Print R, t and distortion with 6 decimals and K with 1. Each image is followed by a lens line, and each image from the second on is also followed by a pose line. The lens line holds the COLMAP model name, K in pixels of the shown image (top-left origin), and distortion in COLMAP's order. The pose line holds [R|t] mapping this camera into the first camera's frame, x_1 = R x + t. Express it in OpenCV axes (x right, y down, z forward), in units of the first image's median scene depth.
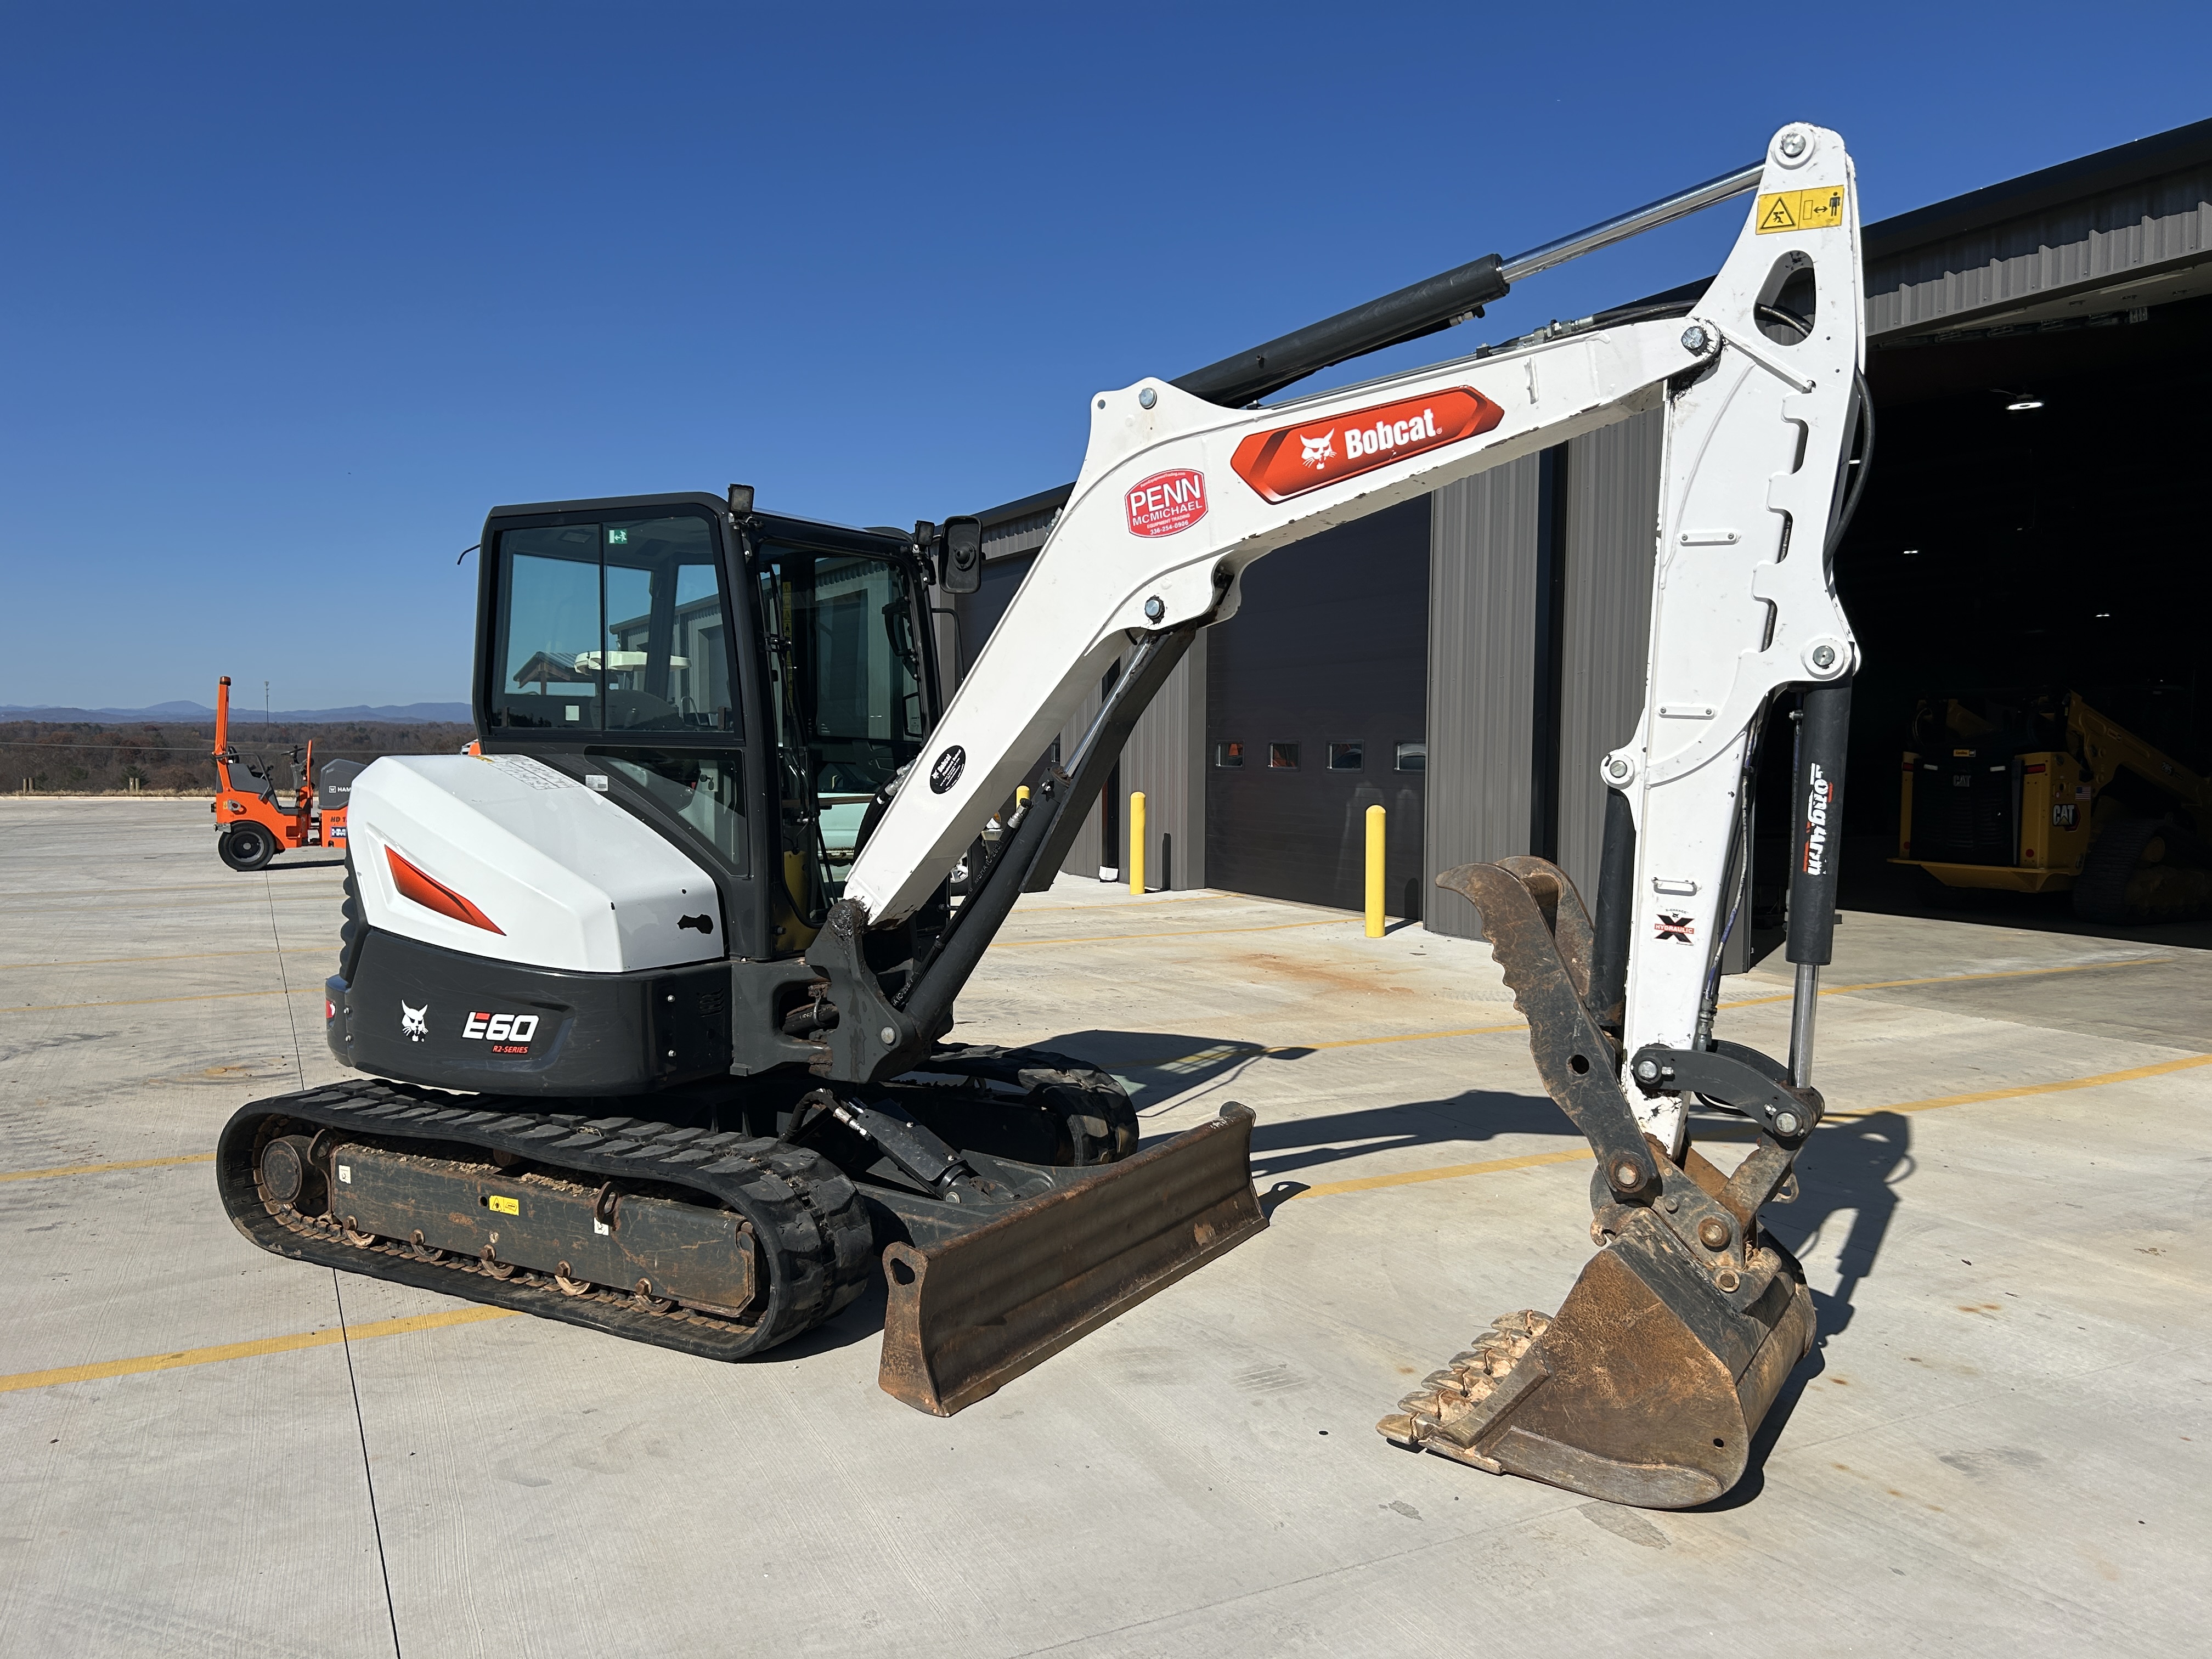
lens RADIAL K [[1659.3, 0, 1106.0], [0, 1659.3, 829.5], [0, 0, 1]] dist [0.152983, -0.304380]
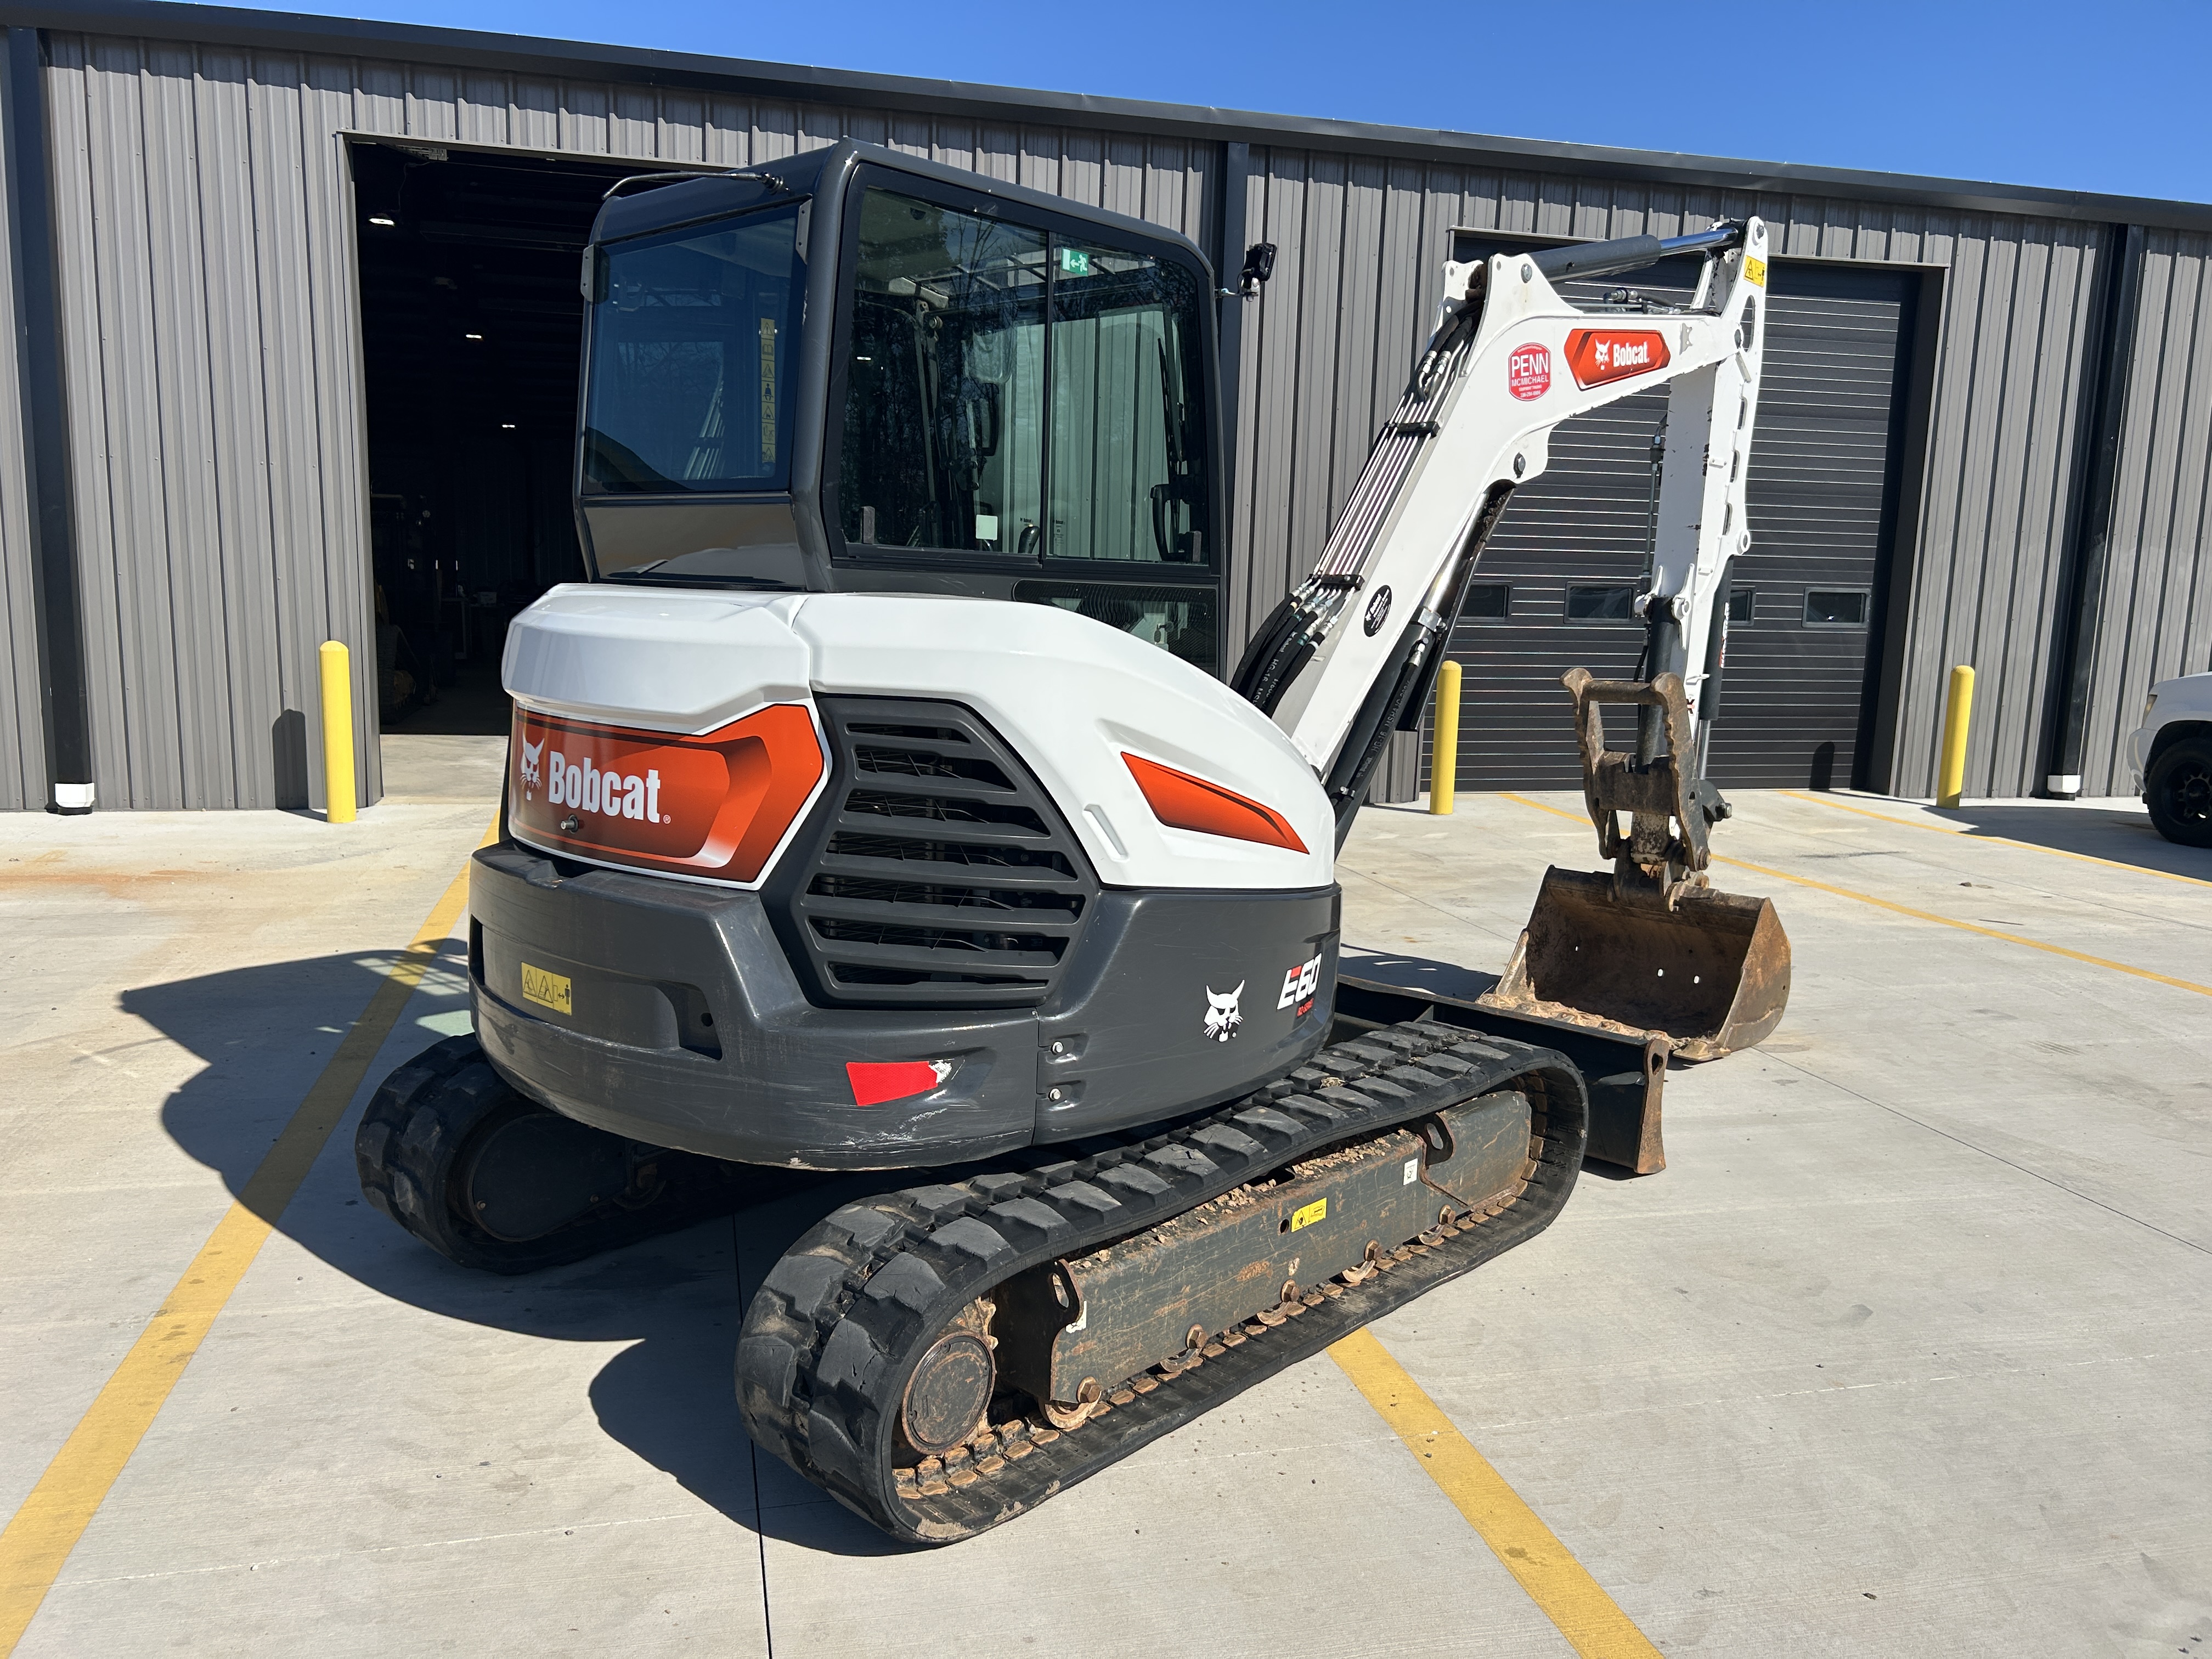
lens RADIAL K [[1672.3, 0, 1100.7], [0, 1672.3, 825.3], [0, 0, 1]] dist [0.054189, -0.043584]
pose [[0.223233, -0.137329, 0.965043, -1.178999], [0.024792, 0.990506, 0.135218, -0.052461], [-0.974450, -0.006260, 0.224519, 1.028954]]
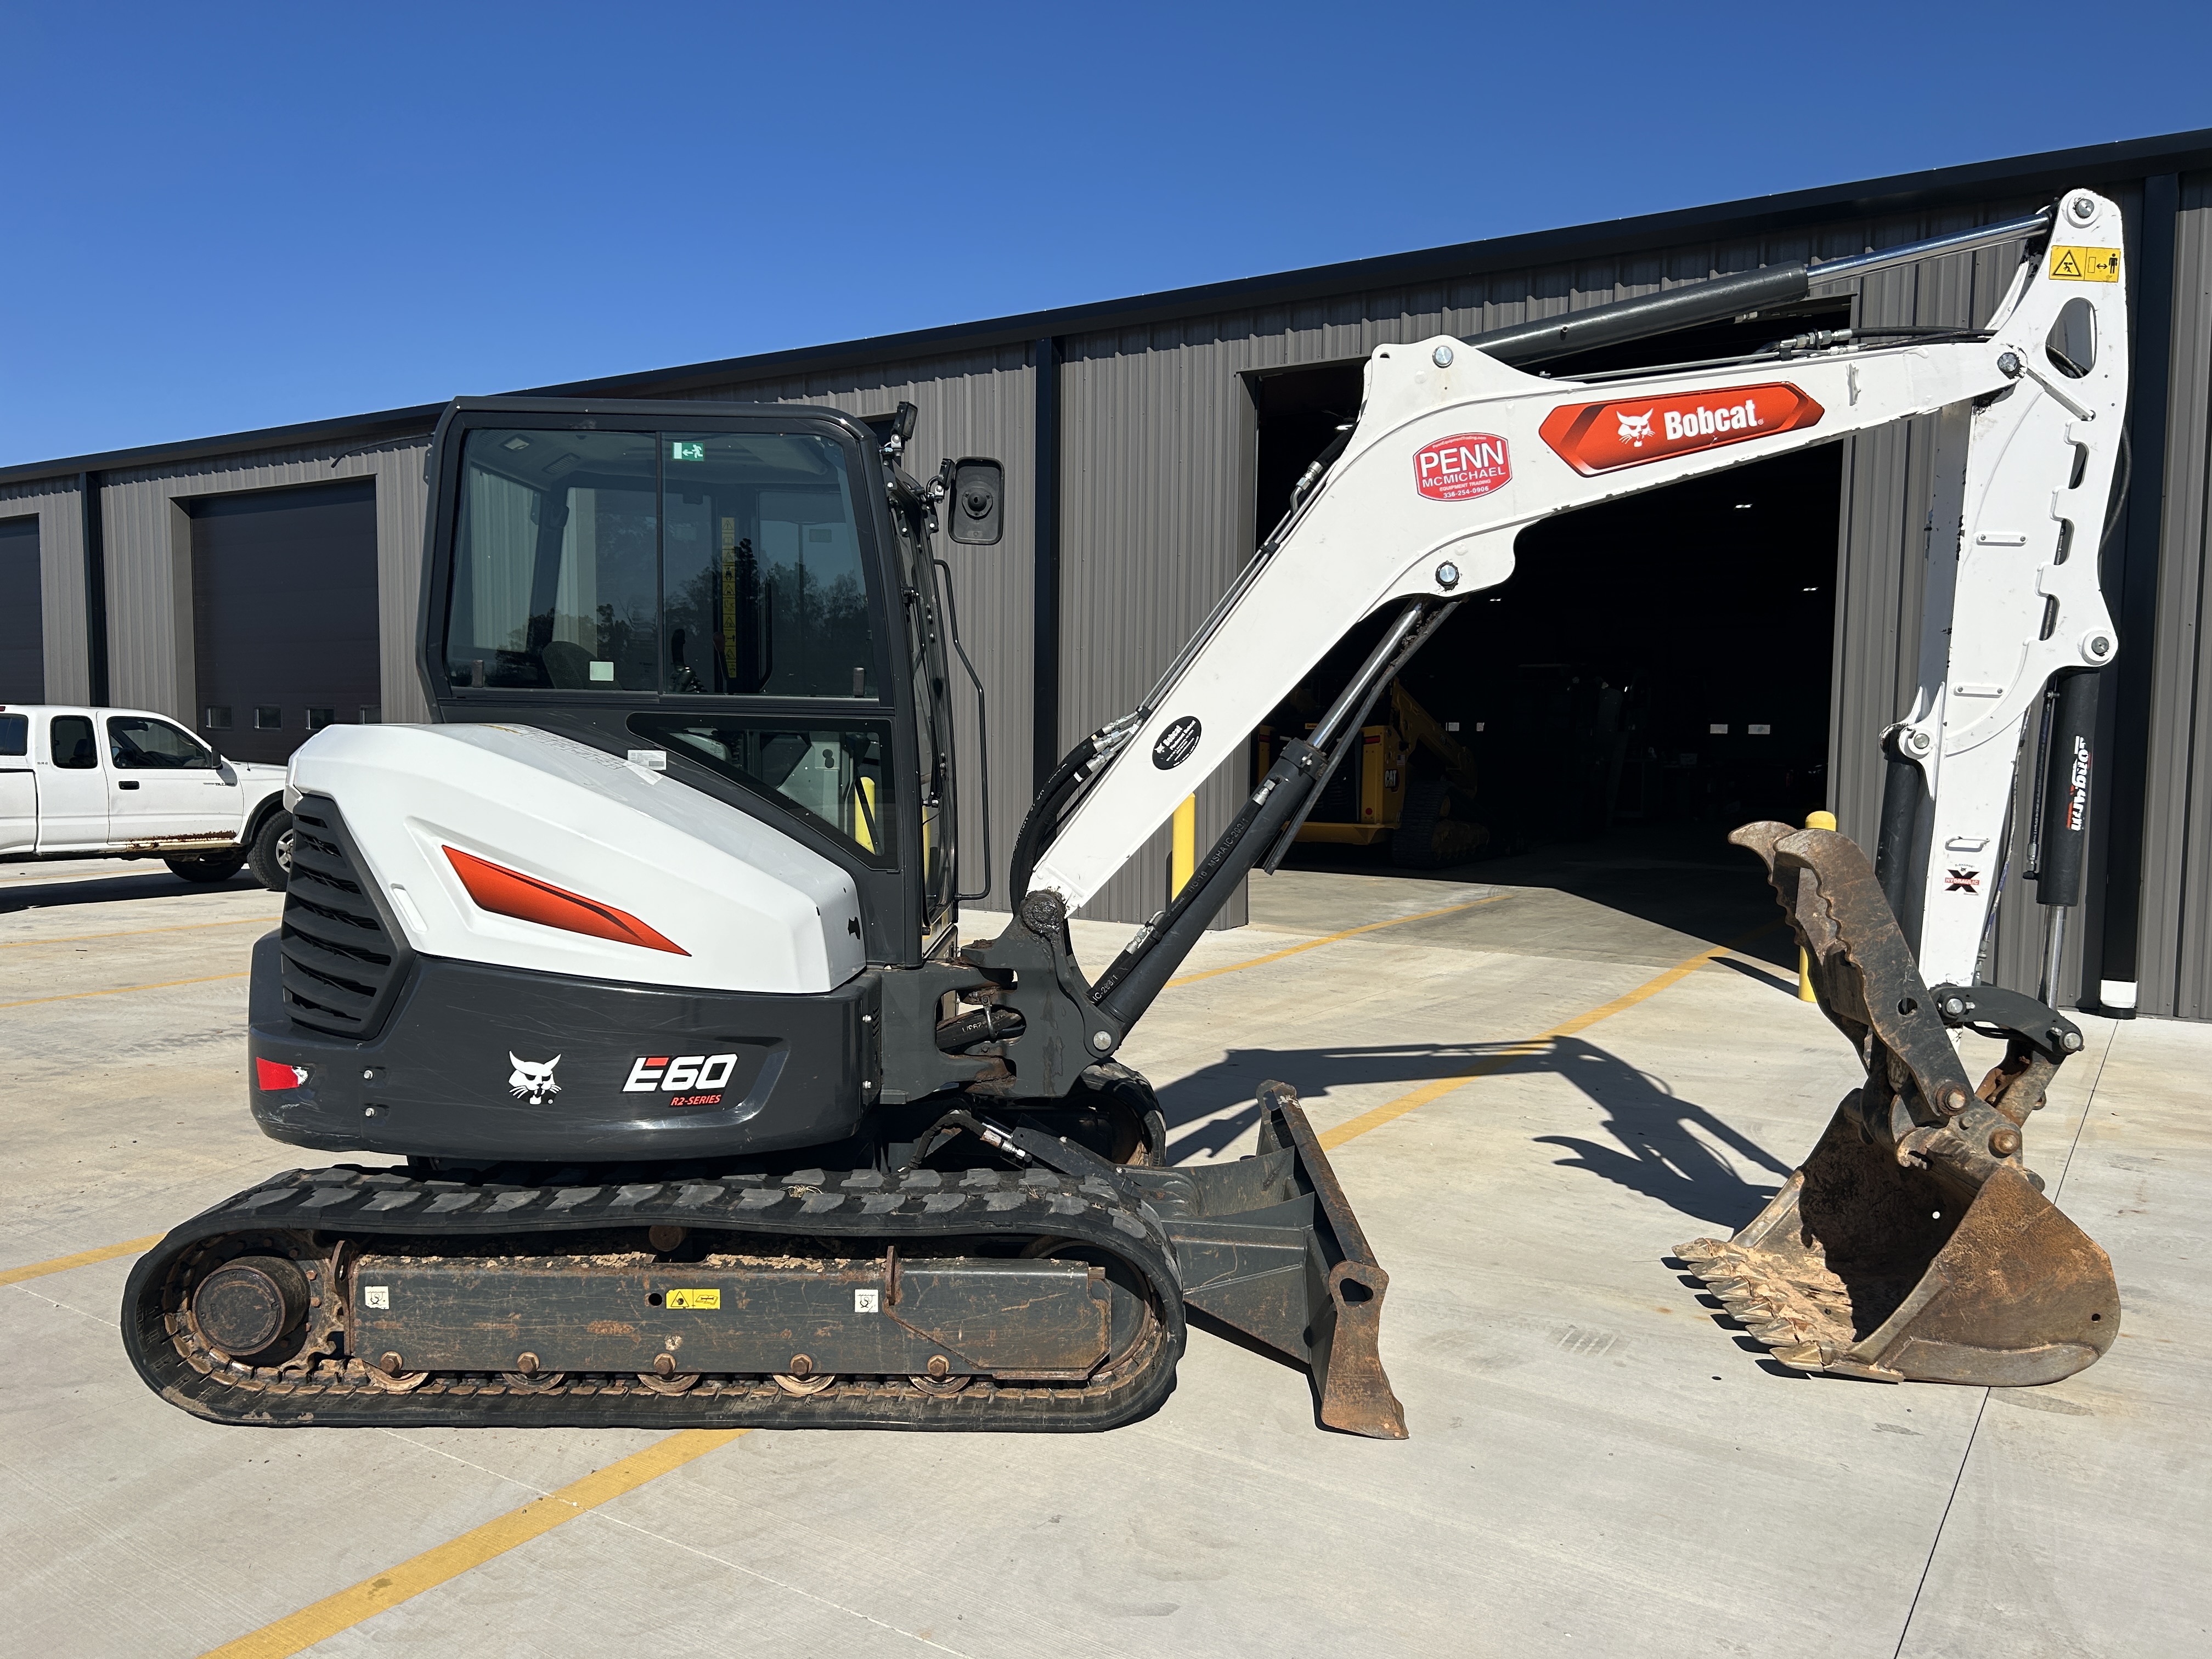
lens RADIAL K [[1672.3, 0, 1100.7], [0, 1672.3, 825.3], [0, 0, 1]] dist [0.054189, -0.043584]
pose [[0.869510, -0.025865, 0.493237, -0.636086], [0.018255, 0.999628, 0.020240, -0.011001], [-0.493577, -0.008595, 0.869659, 0.253754]]
